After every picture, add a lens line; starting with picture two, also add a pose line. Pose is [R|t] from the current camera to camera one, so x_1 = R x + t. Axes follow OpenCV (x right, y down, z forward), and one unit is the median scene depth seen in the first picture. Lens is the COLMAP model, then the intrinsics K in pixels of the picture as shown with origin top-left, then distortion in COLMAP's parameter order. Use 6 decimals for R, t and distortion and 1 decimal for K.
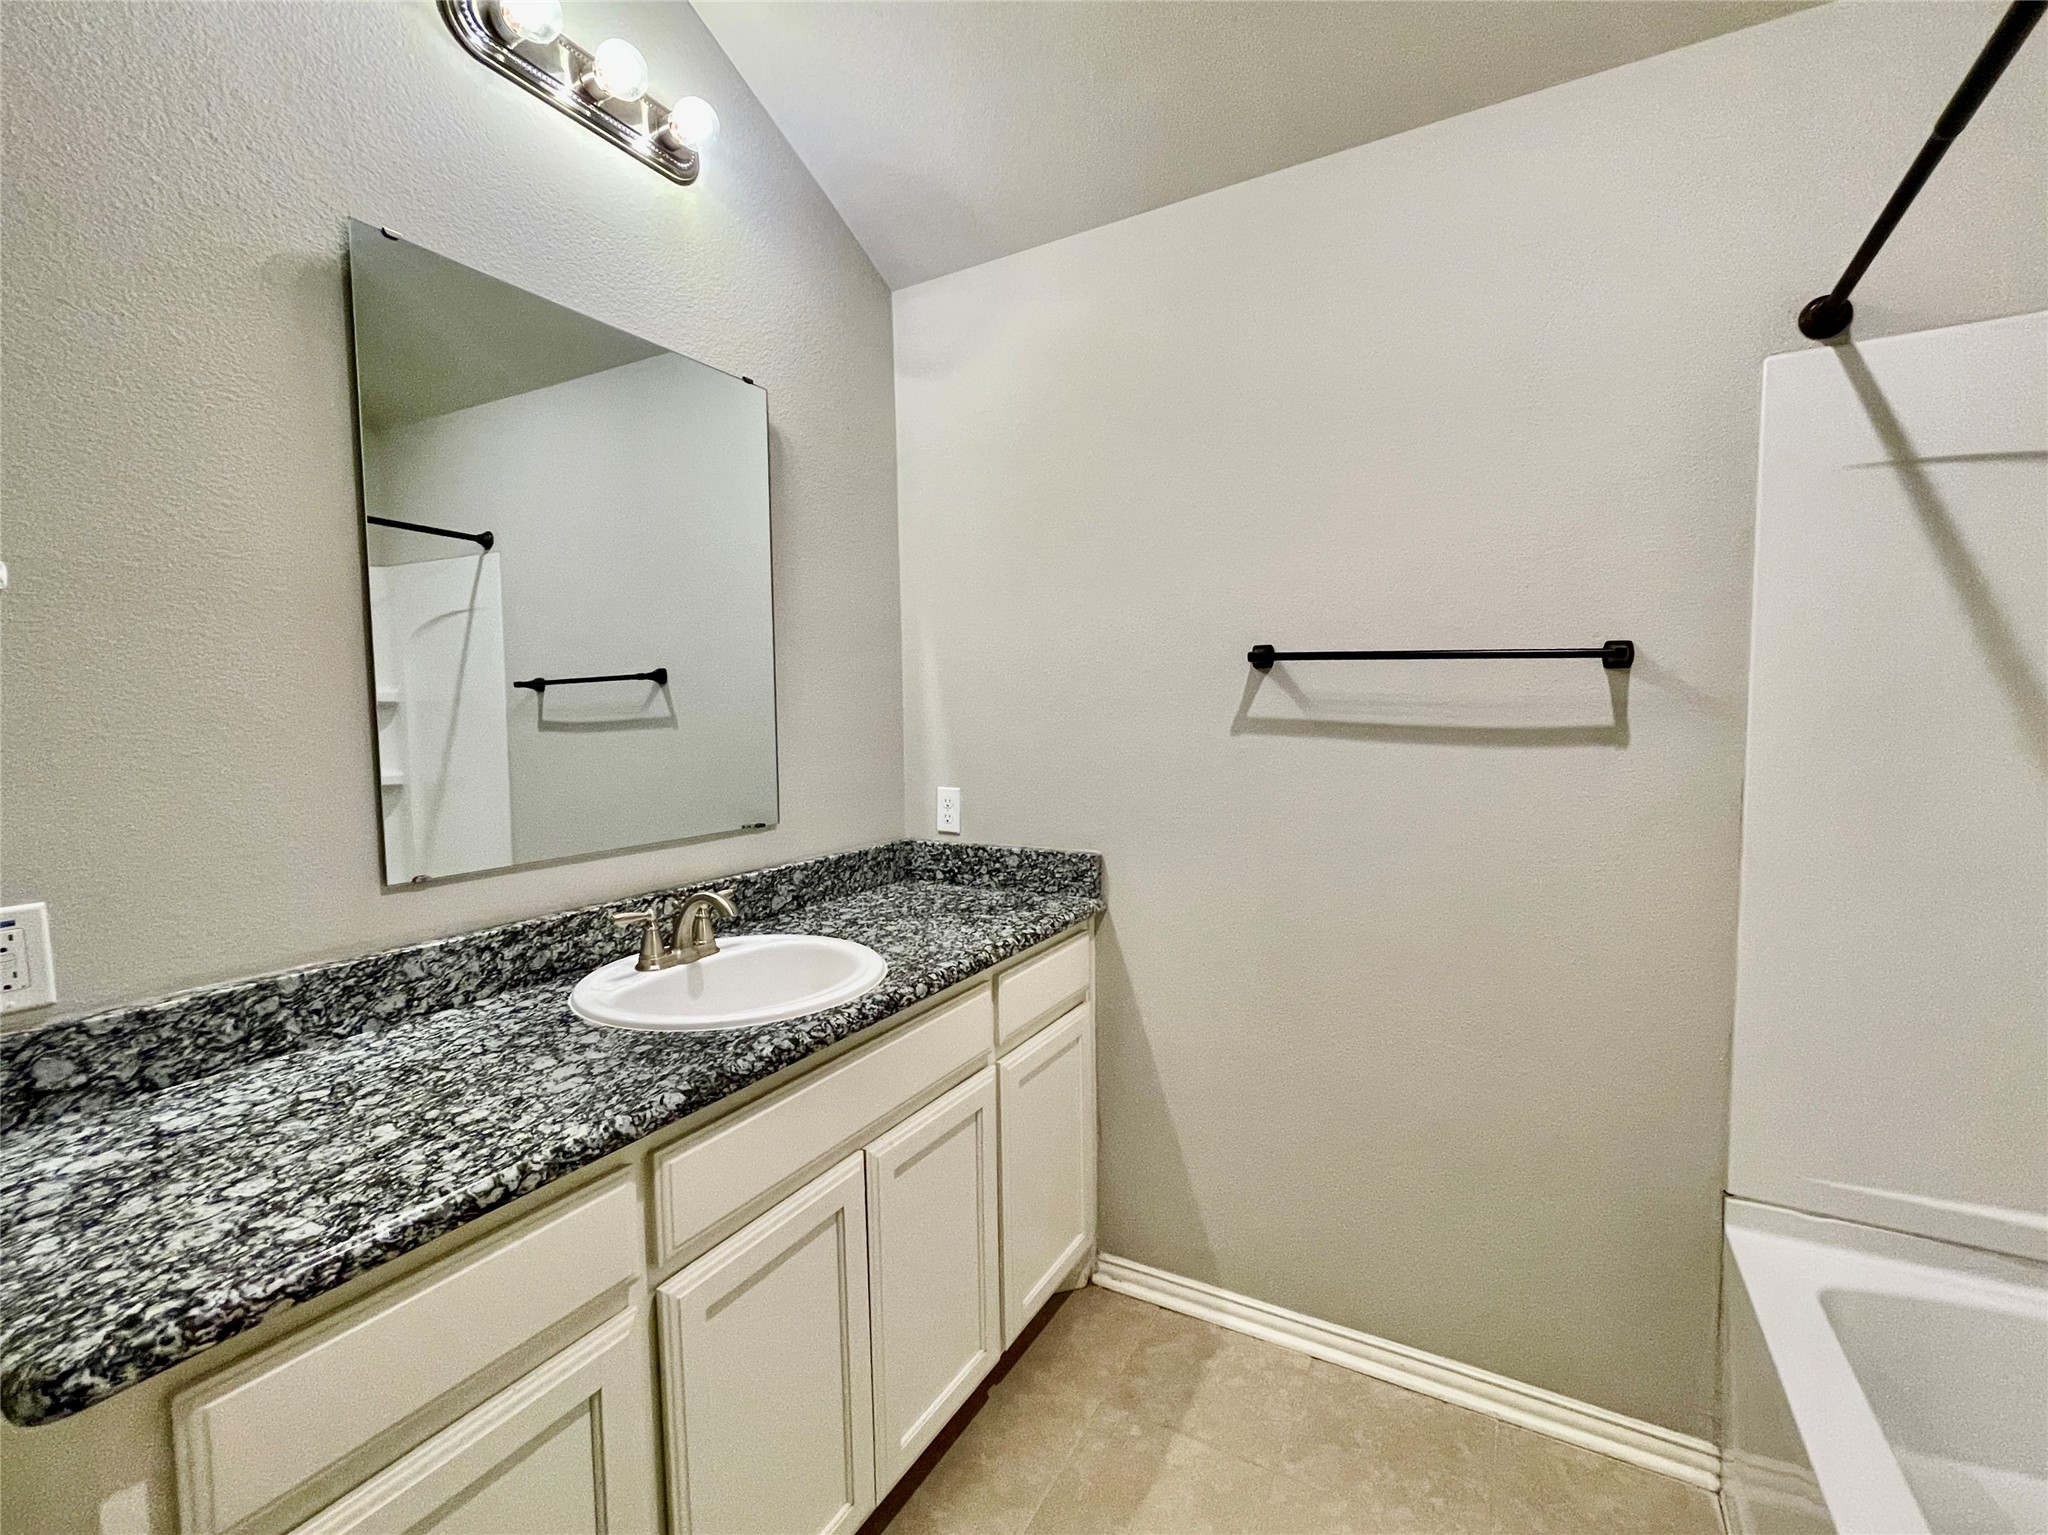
lens RADIAL K [[886.6, 0, 1017.5], [0, 886.6, 773.1], [0, 0, 1]] dist [-0.002348, -0.000458]
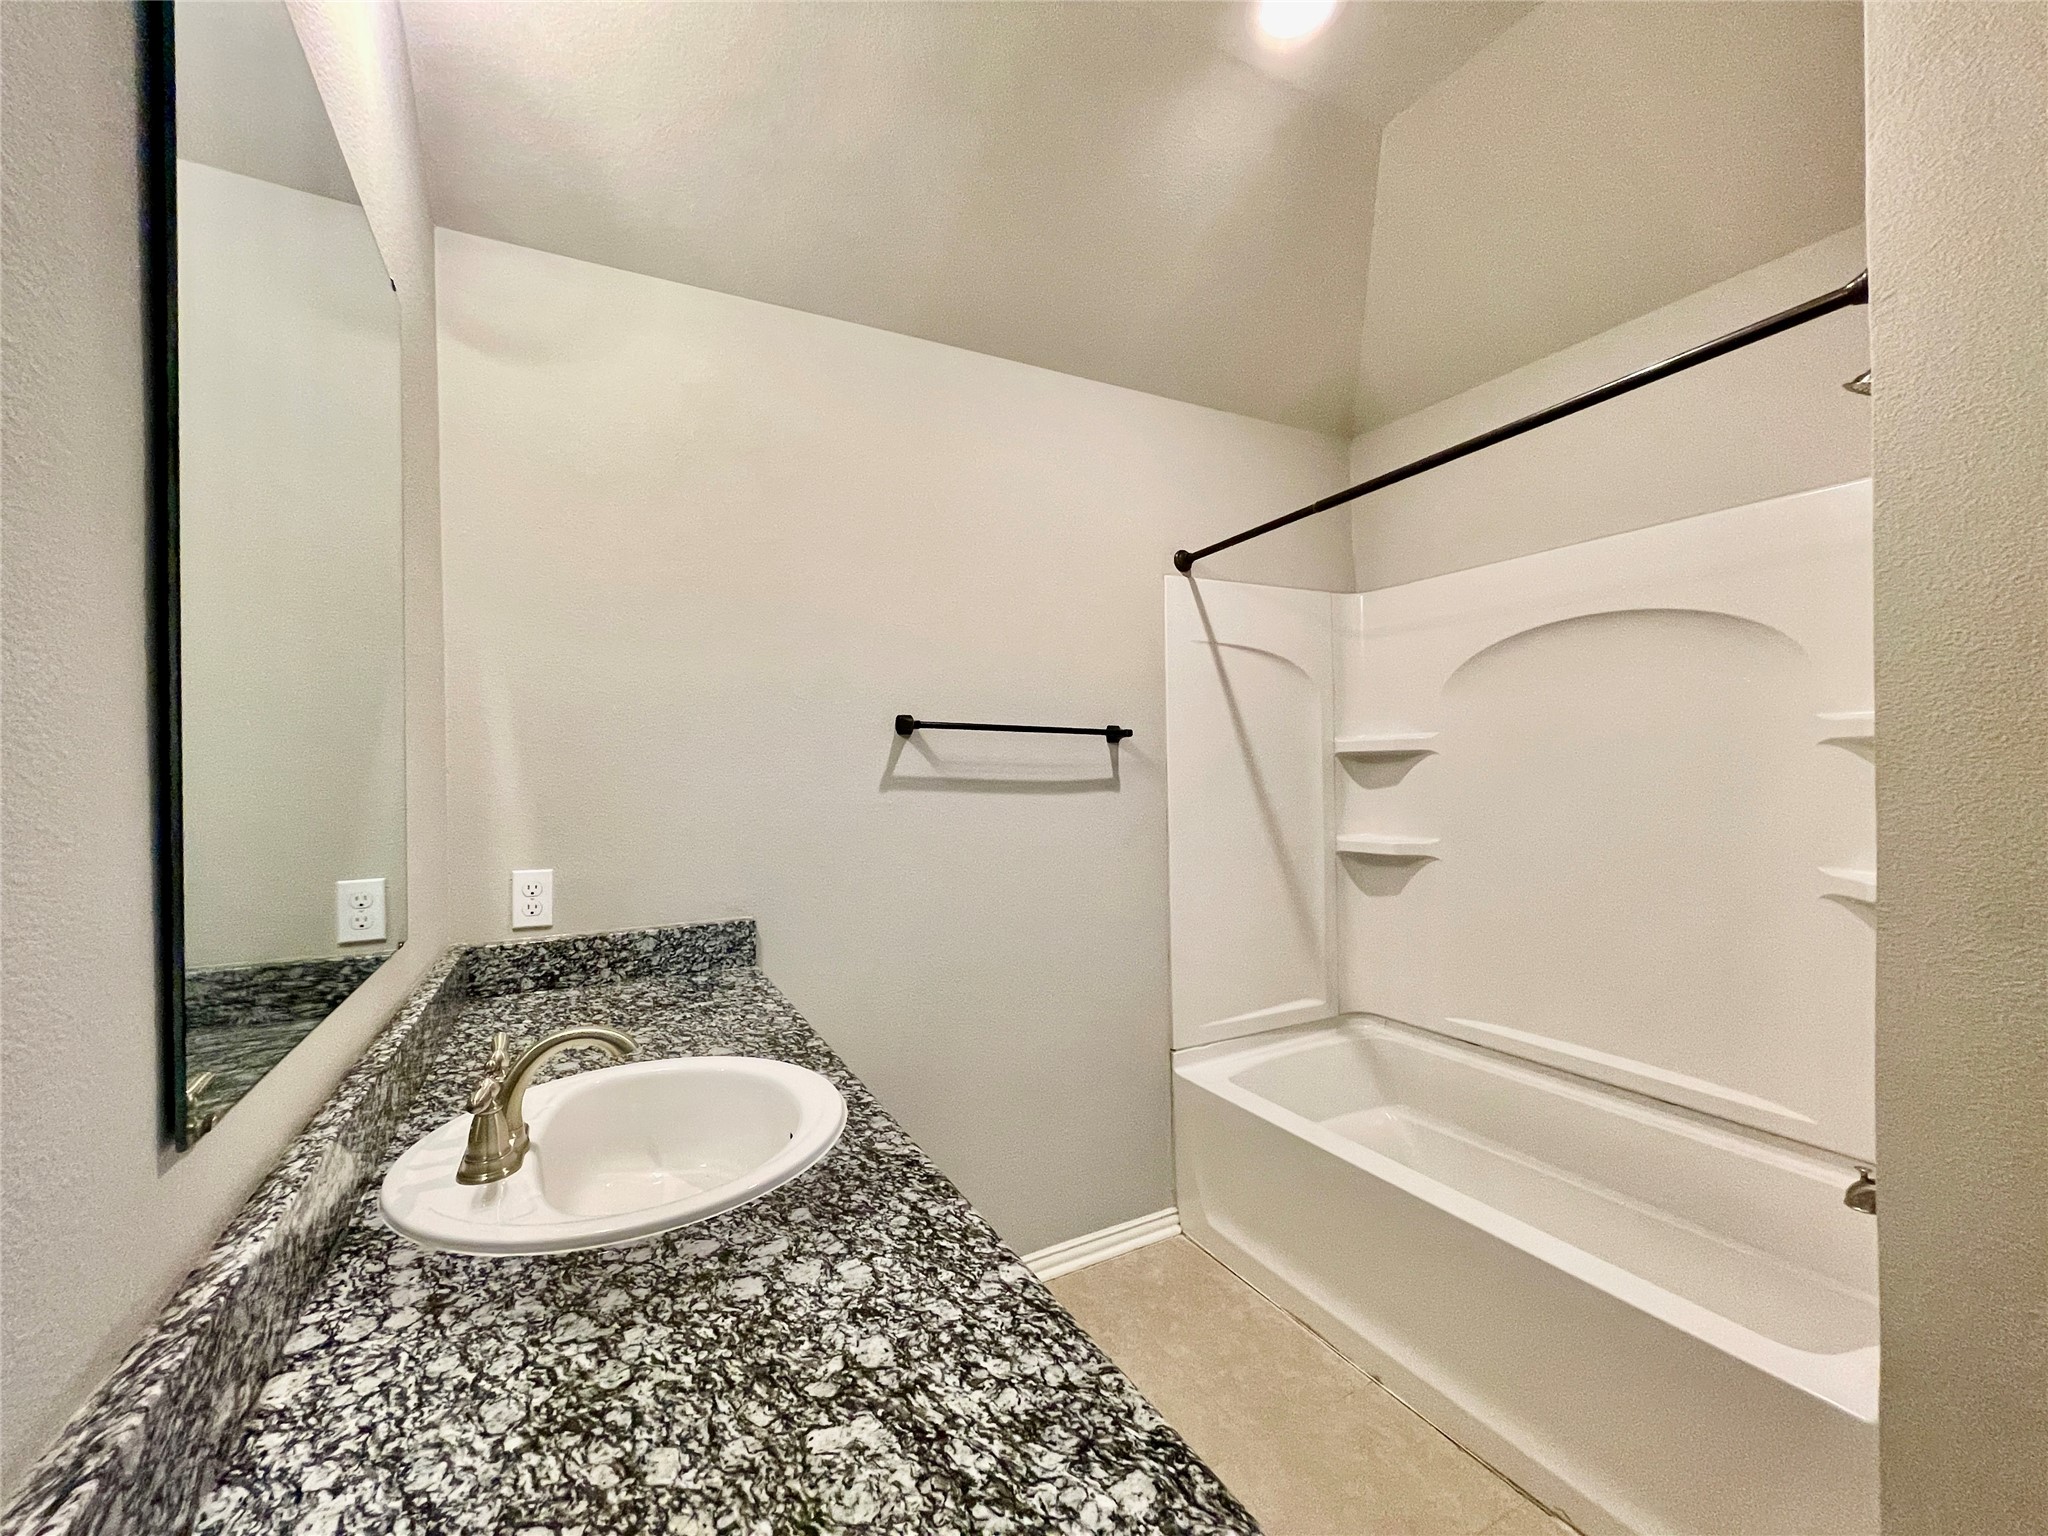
lens RADIAL K [[829.5, 0, 1029.0], [0, 829.5, 771.8], [0, 0, 1]] dist [-0.000336, -0.000583]
pose [[0.531698, -0.001469, 0.846933, -0.756261], [0.071534, 0.996503, -0.043181, -0.012113], [-0.843907, 0.083544, 0.529944, 0.367025]]
